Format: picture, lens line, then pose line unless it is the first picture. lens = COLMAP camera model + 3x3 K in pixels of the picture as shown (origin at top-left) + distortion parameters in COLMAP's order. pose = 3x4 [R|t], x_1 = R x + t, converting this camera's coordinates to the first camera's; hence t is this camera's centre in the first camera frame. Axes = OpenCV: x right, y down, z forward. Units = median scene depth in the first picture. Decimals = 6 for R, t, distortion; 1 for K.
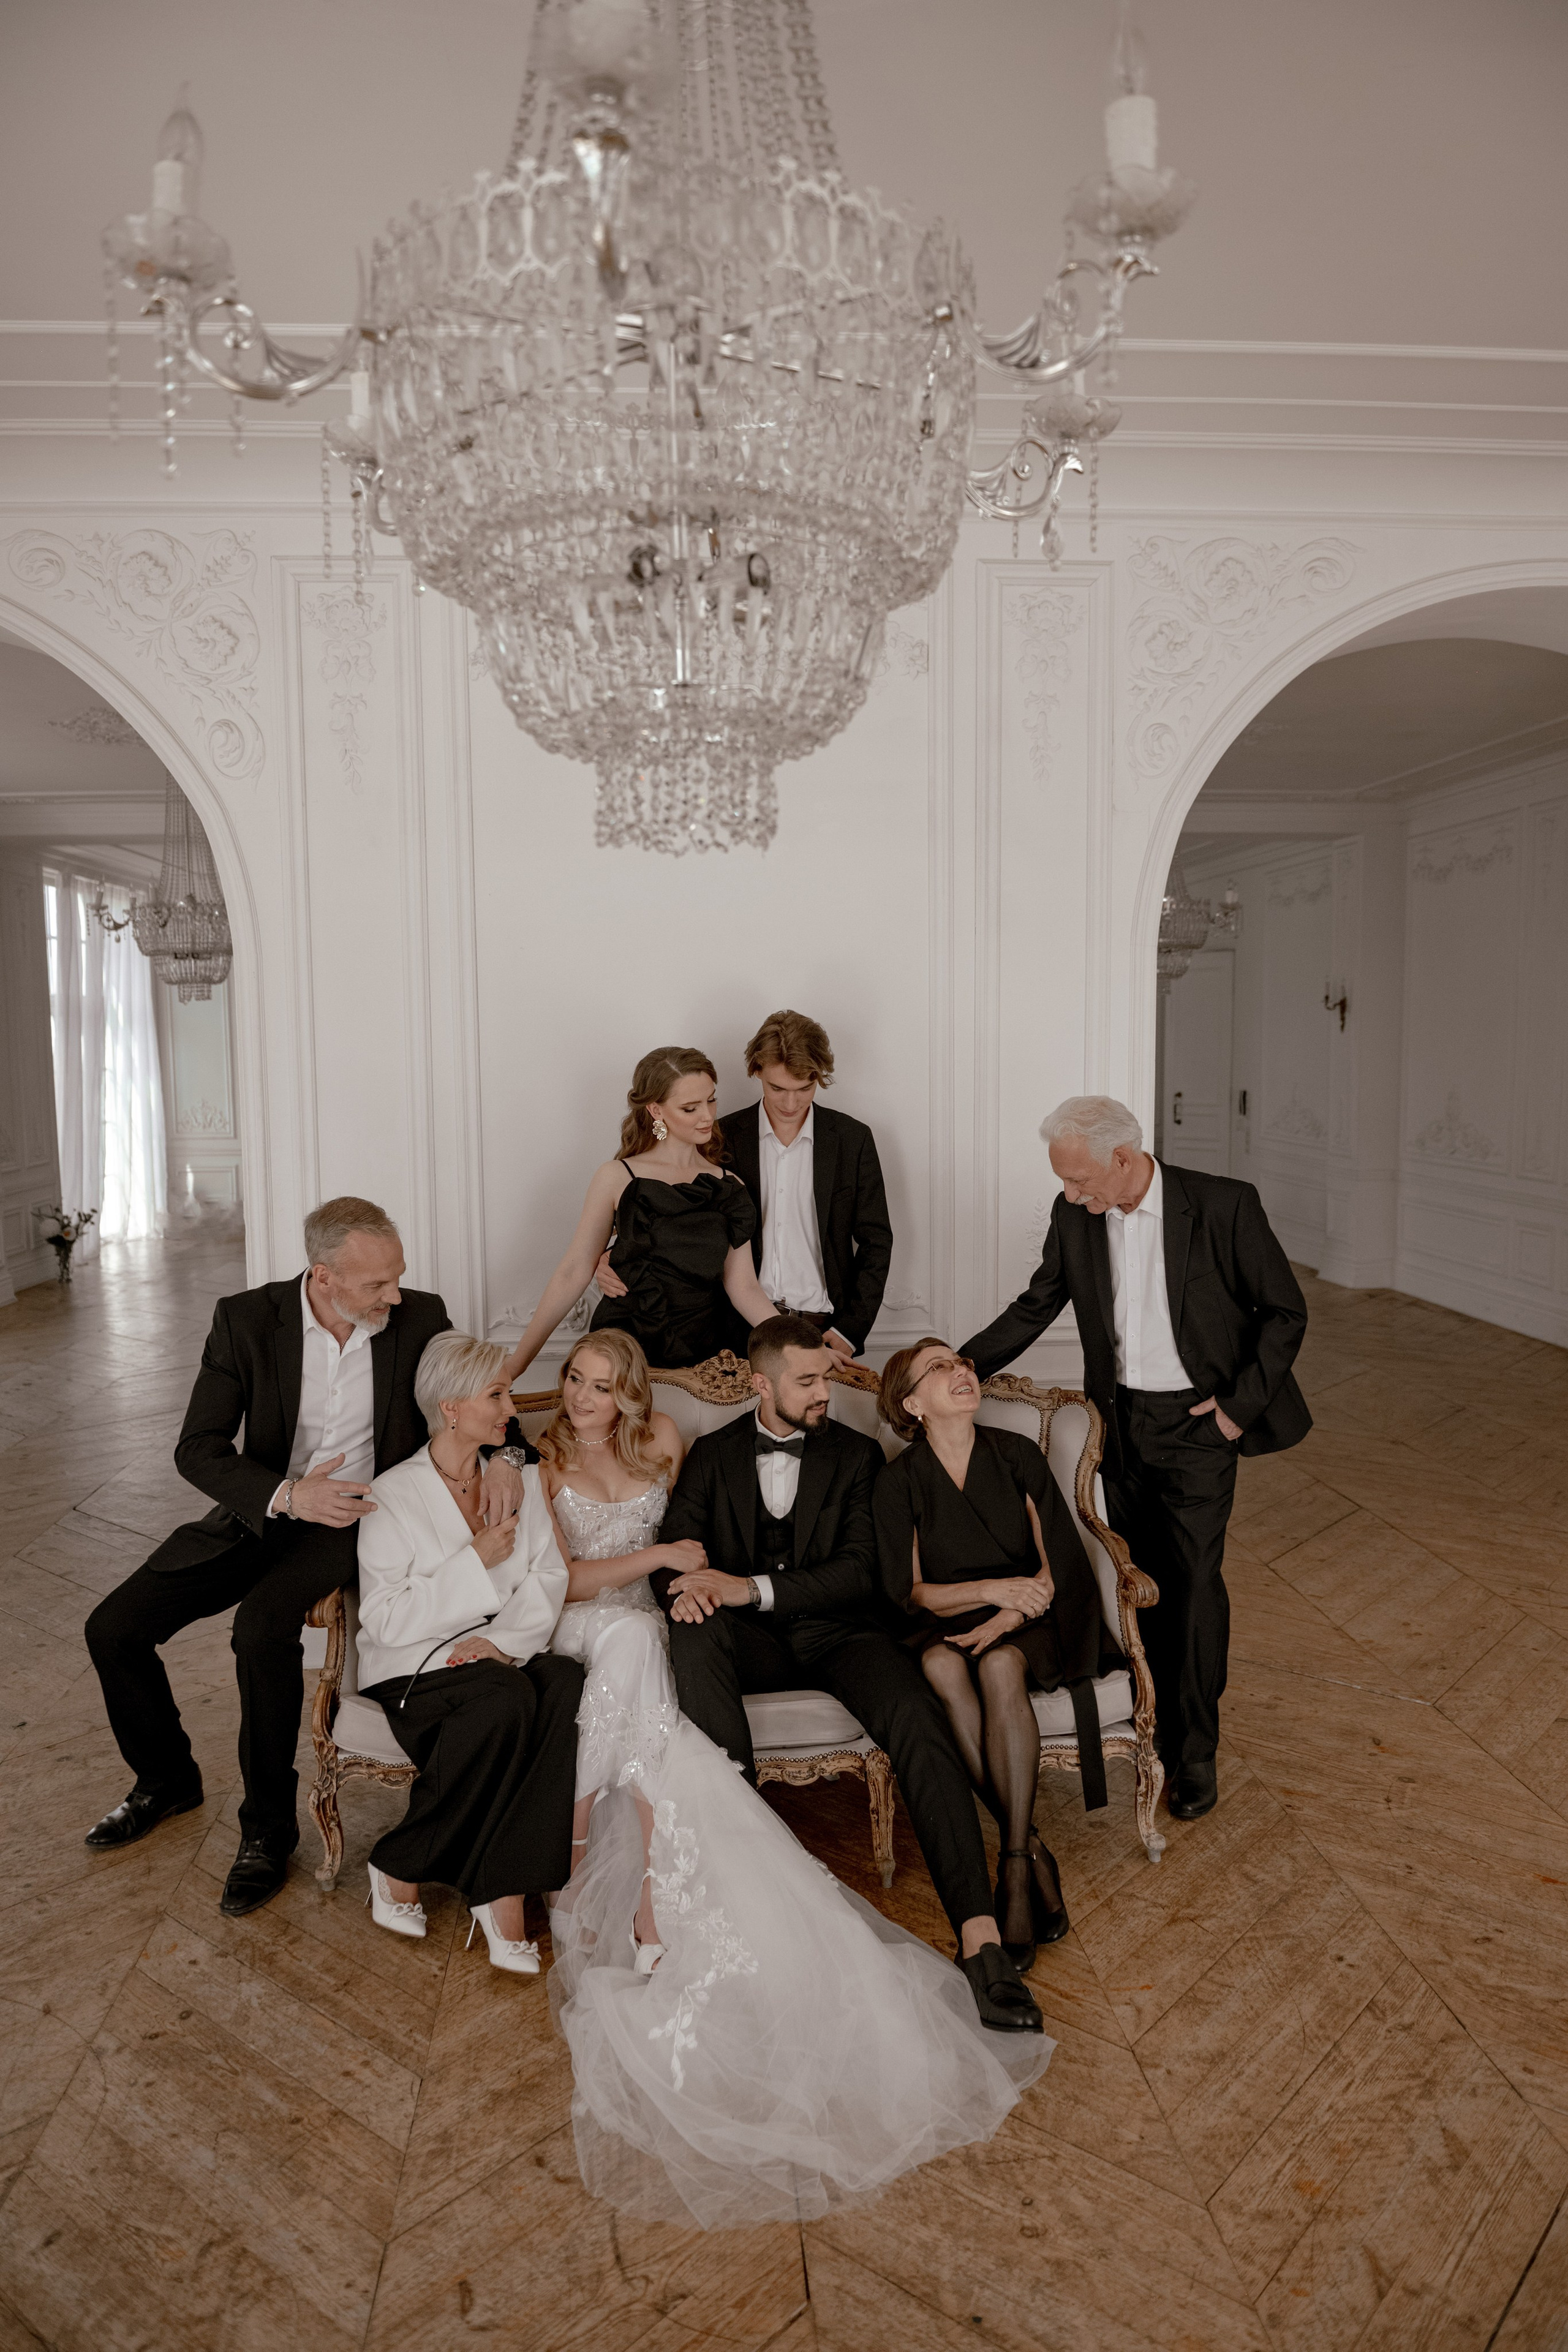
lens RADIAL K [[1627.1, 0, 784.0], [0, 1627.1, 1176.0], [0, 0, 1]] dist [-0.026974, 0.002968]
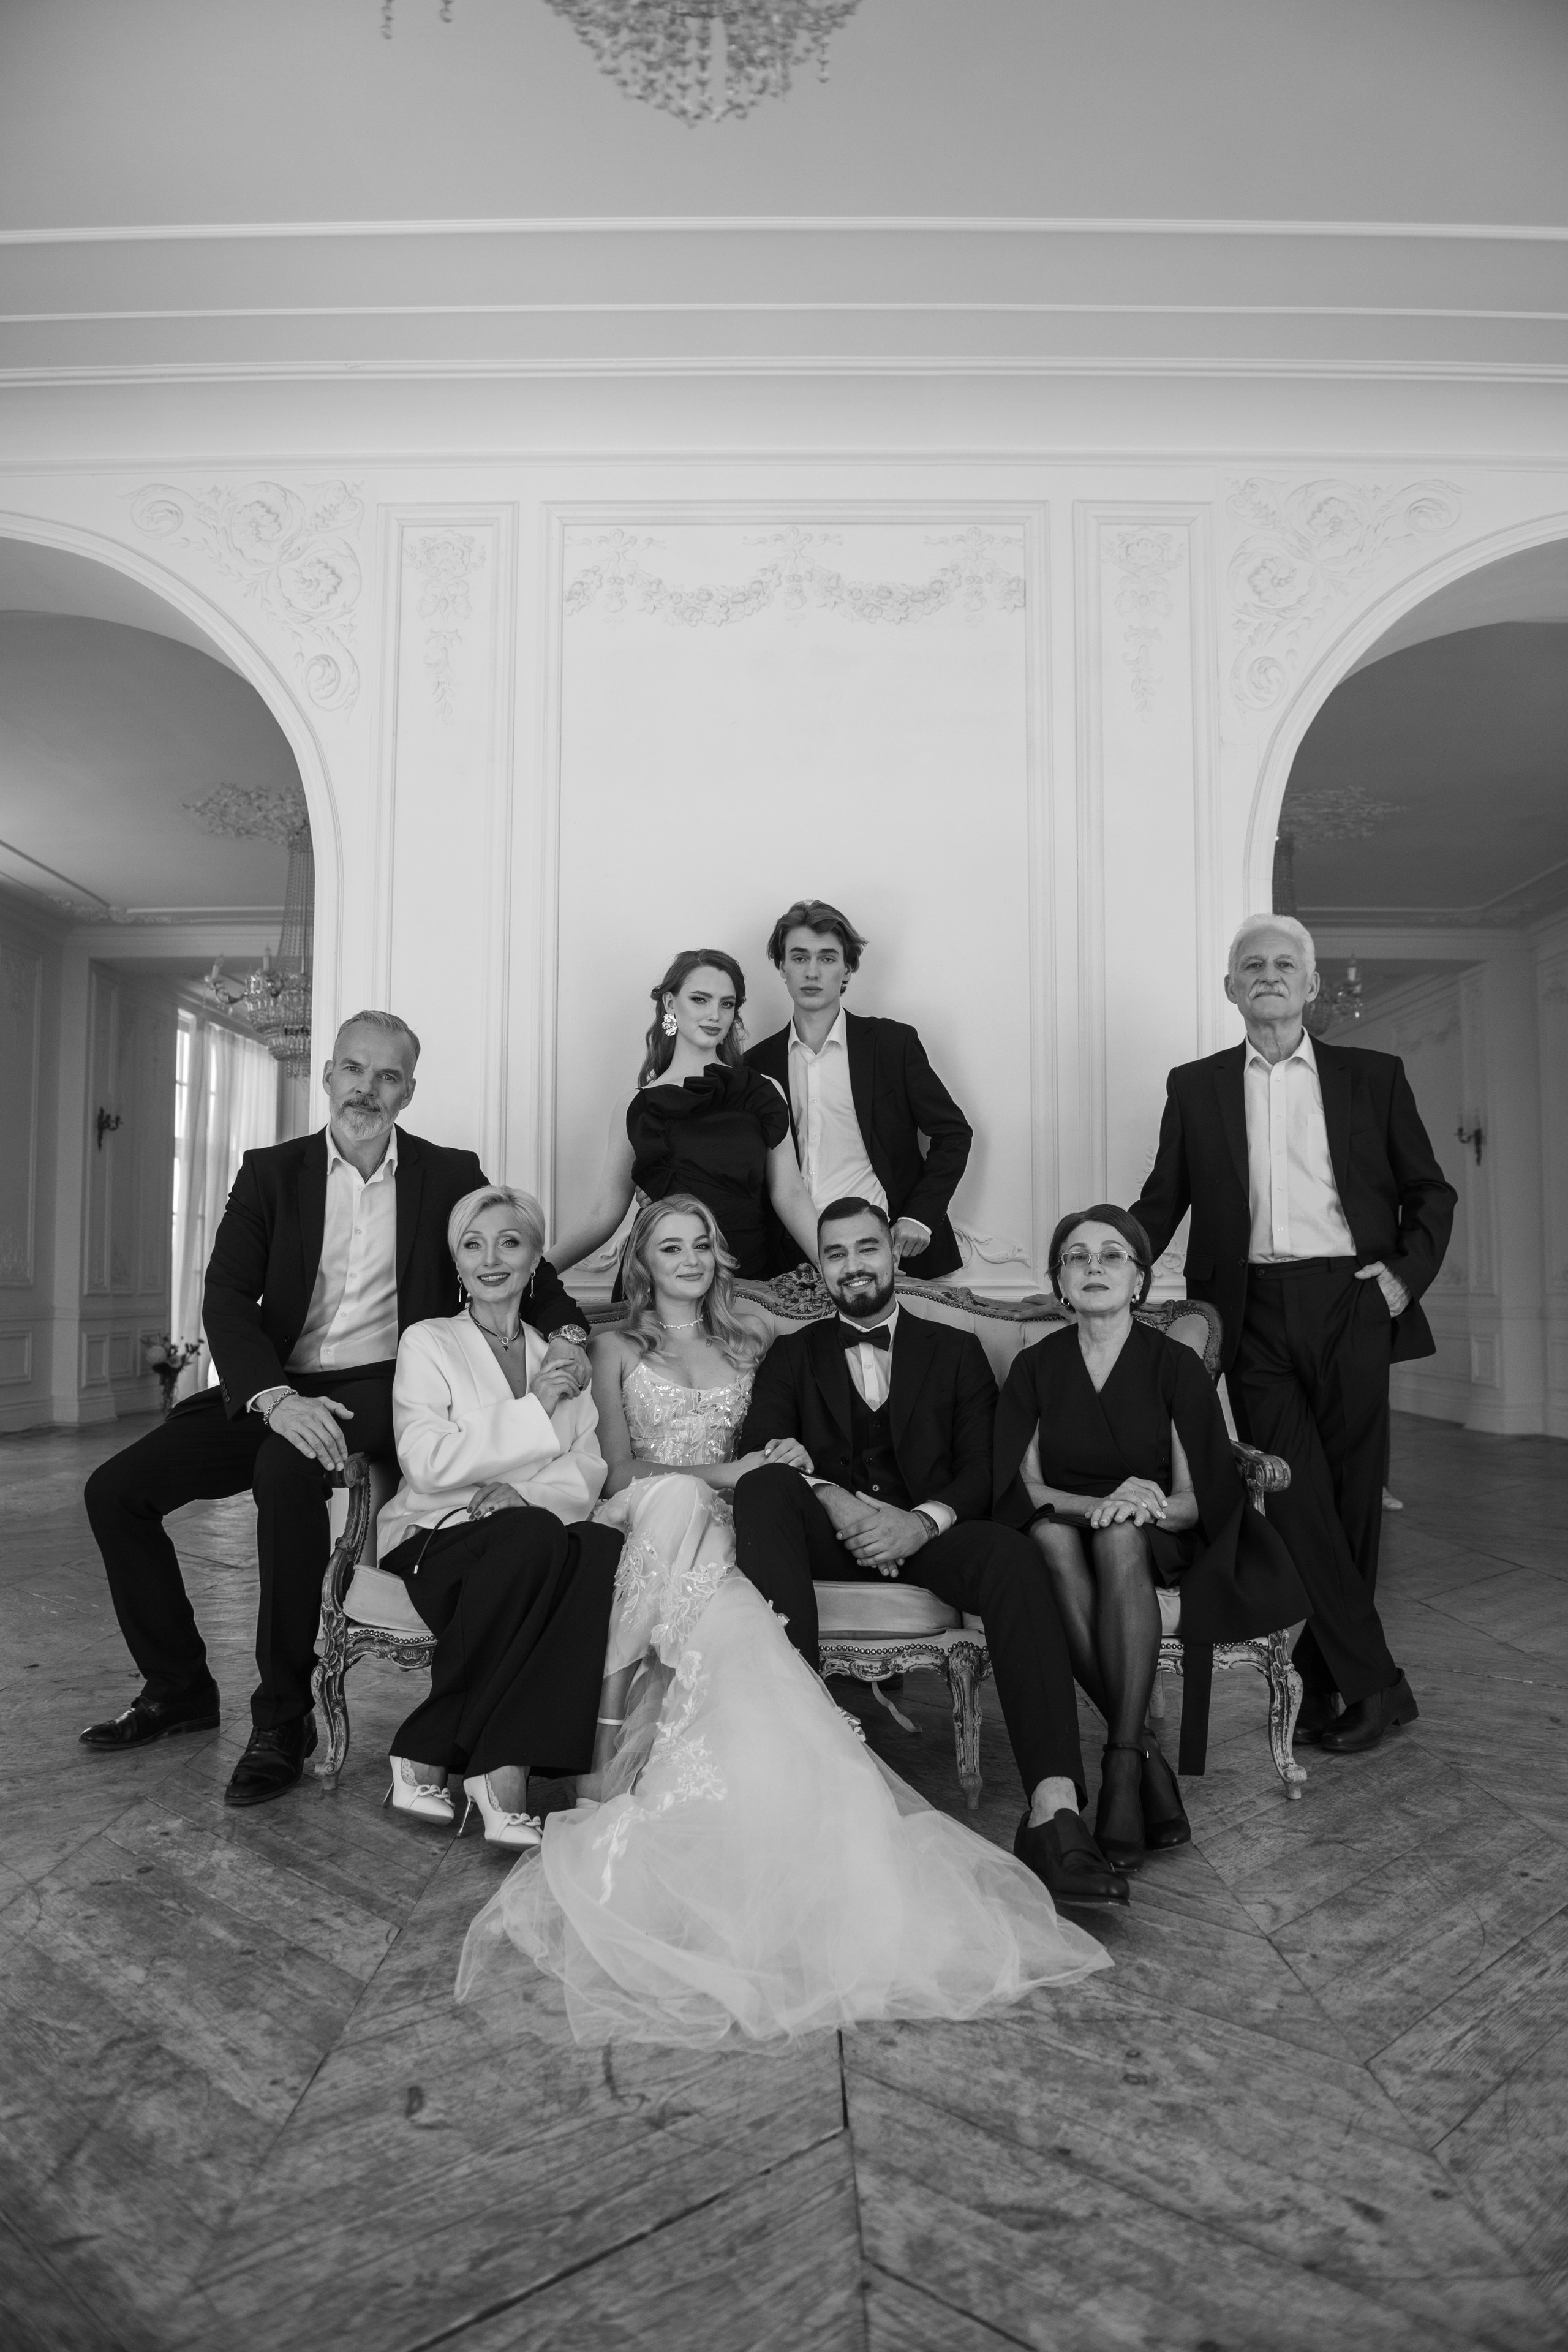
lens RADIAL K [[1623.6, 0, 784.0], [0, 1623.6, 1176.0], [0, 0, 1]] dist [-0.055627, 0.001323]
pose [[0.996945, 0.007096, -0.077784, 0.034620], [-0.019839, 0.986210, -0.164304, 0.308411], [0.075546, 0.165345, 0.983338, 0.136683]]
